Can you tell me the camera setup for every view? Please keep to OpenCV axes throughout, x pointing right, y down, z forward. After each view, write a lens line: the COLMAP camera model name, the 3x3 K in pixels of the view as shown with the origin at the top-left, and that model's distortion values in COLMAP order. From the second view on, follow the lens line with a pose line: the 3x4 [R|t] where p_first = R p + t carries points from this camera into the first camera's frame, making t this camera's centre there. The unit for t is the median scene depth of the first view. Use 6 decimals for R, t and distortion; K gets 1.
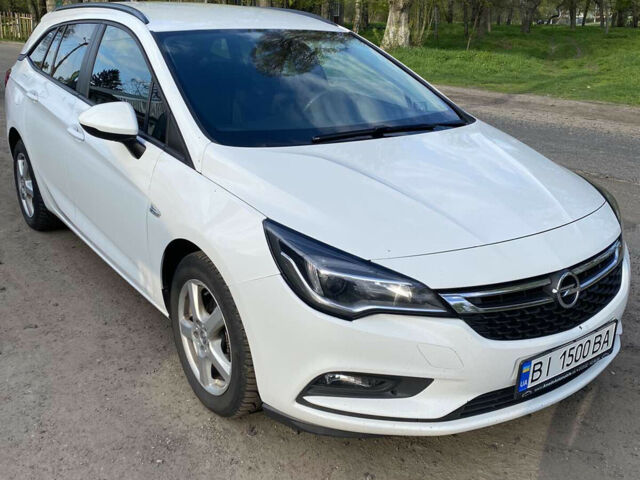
lens RADIAL K [[647.6, 0, 322.6], [0, 647.6, 234.9], [0, 0, 1]] dist [0.016805, 0.000000]
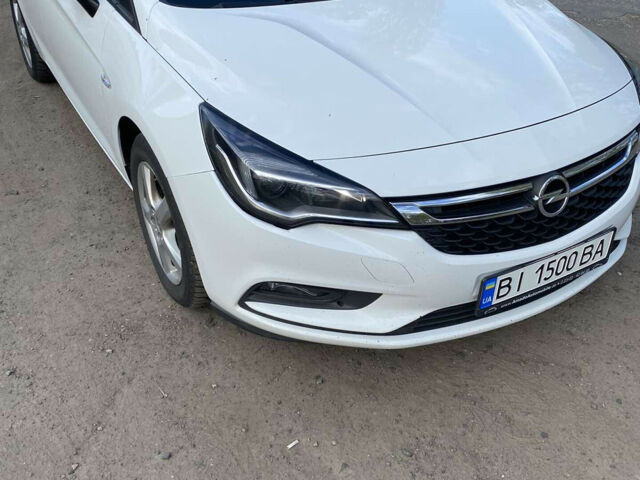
lens RADIAL K [[647.6, 0, 326.0], [0, 647.6, 235.8], [0, 0, 1]] dist [0.016805, 0.000000]
pose [[0.995058, 0.042749, -0.089621, 0.151155], [-0.019288, 0.968602, 0.247868, -0.066500], [0.097403, -0.244914, 0.964640, 0.130370]]
